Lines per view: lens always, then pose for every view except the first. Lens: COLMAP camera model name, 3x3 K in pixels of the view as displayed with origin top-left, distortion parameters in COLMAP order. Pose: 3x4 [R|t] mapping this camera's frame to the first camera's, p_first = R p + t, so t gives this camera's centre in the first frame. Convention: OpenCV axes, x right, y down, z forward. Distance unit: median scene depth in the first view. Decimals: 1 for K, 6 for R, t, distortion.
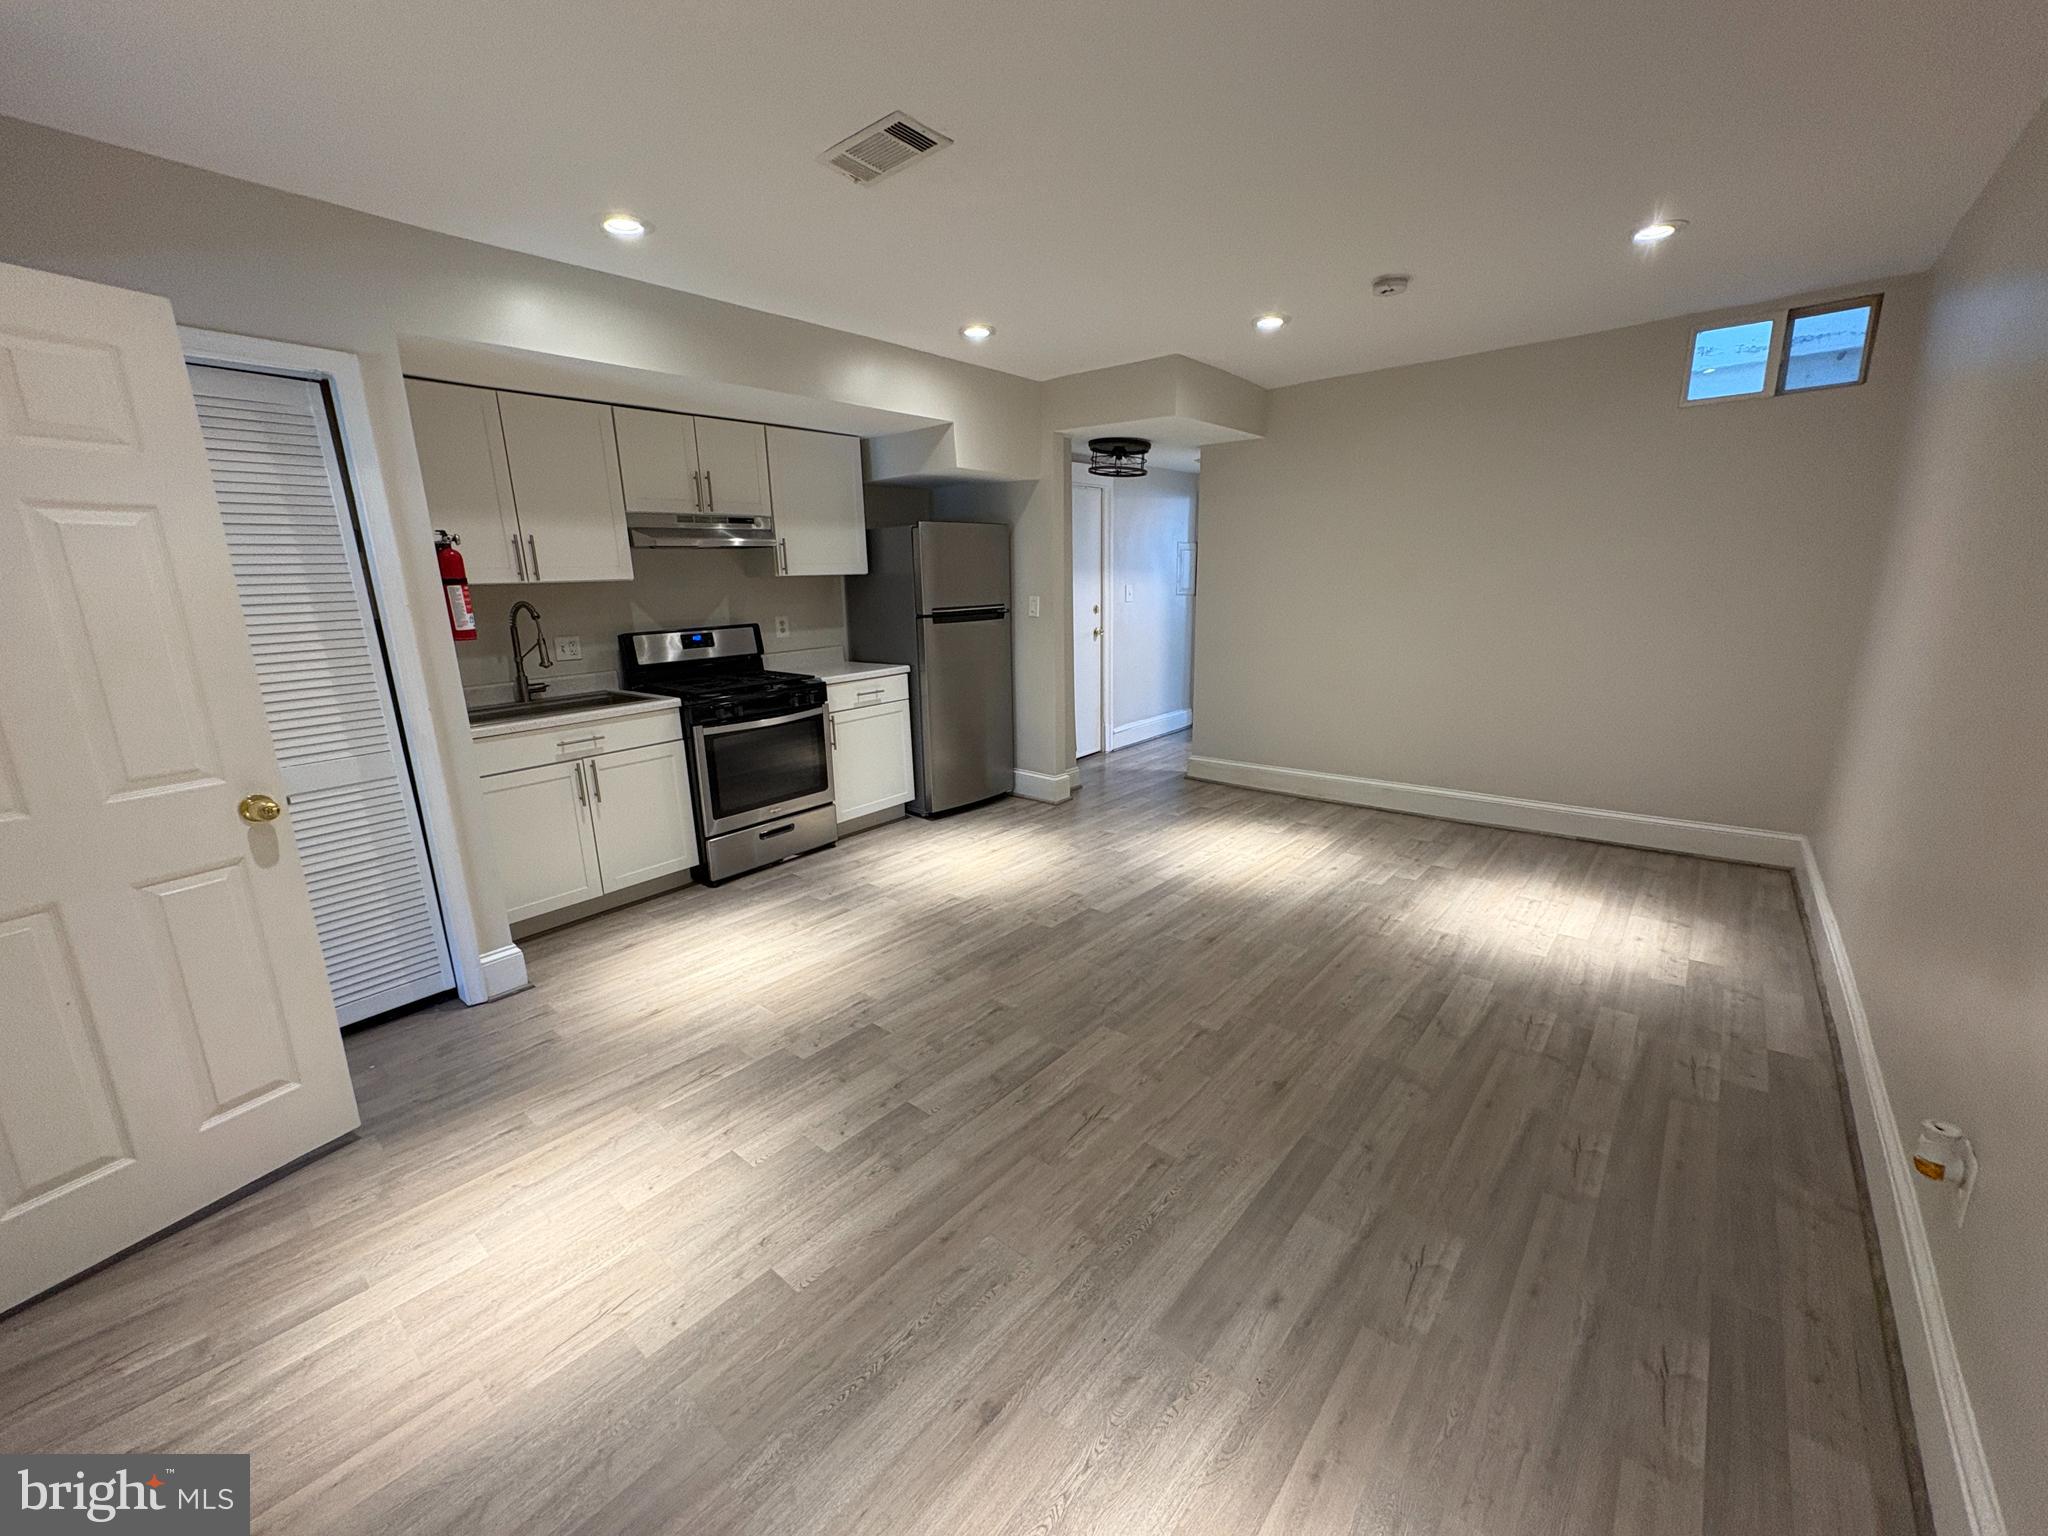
lens RADIAL K [[819.9, 0, 1024.6], [0, 819.9, 765.9], [0, 0, 1]] dist [-0.000969, 0.000371]
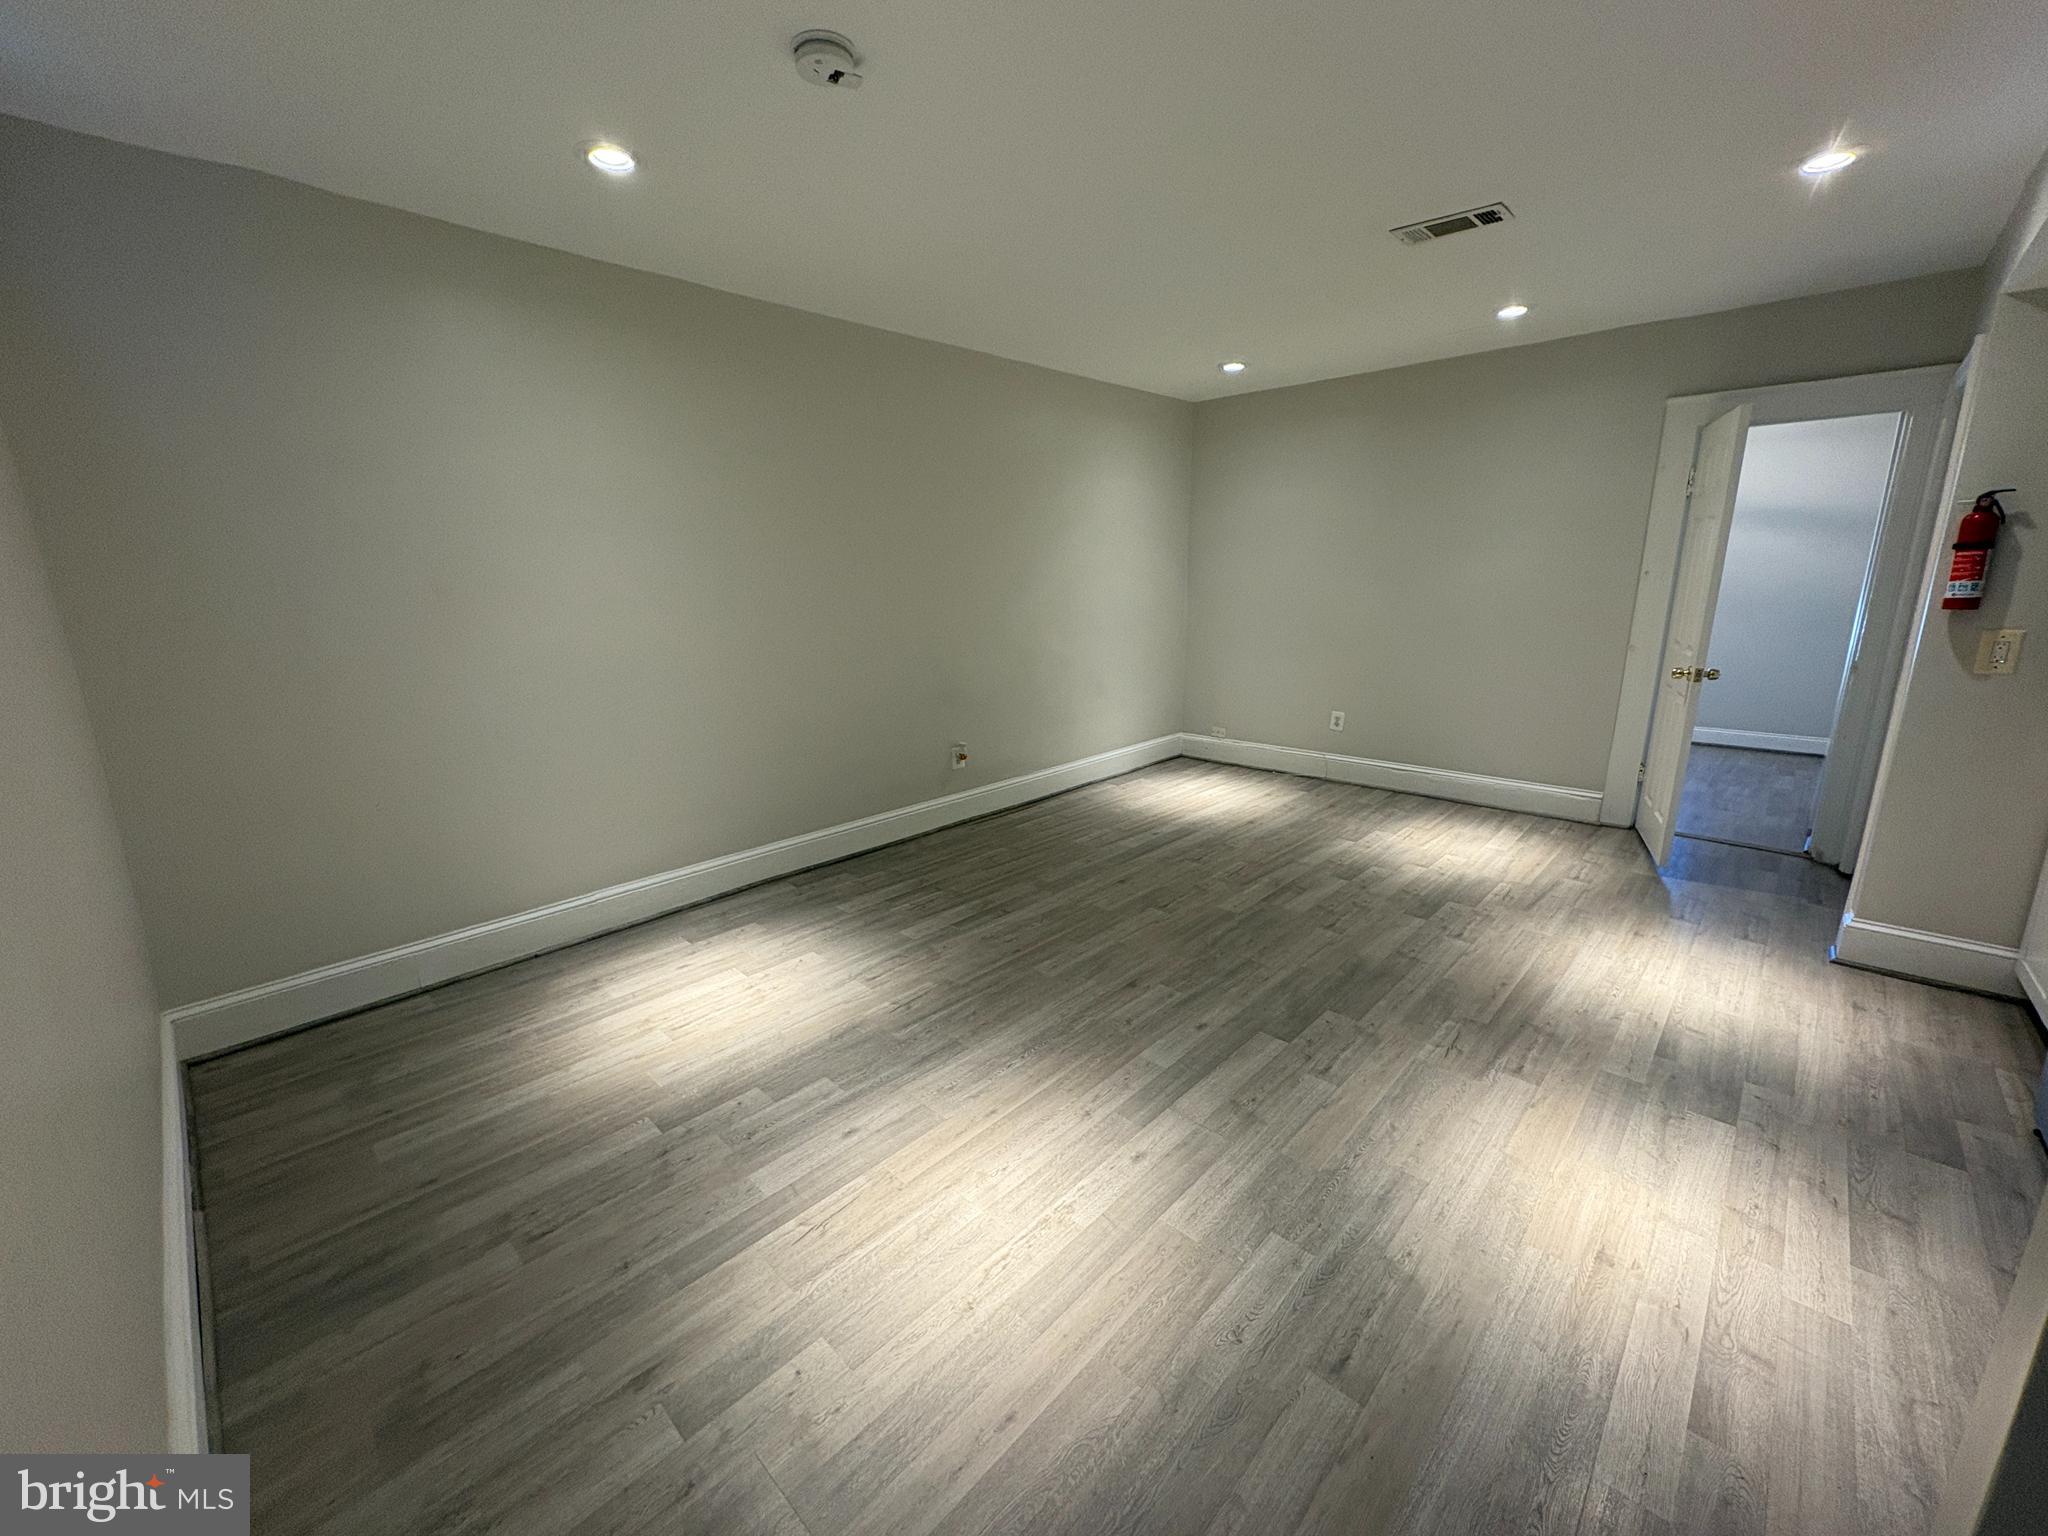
lens RADIAL K [[819.9, 0, 1025.0], [0, 819.9, 769.1], [0, 0, 1]] dist [-0.000969, 0.000371]
pose [[-0.997742, 0.019612, 0.064239, 0.304443], [0.046255, 0.894106, 0.445459, -0.425282], [-0.048700, 0.447425, -0.892995, 1.834116]]
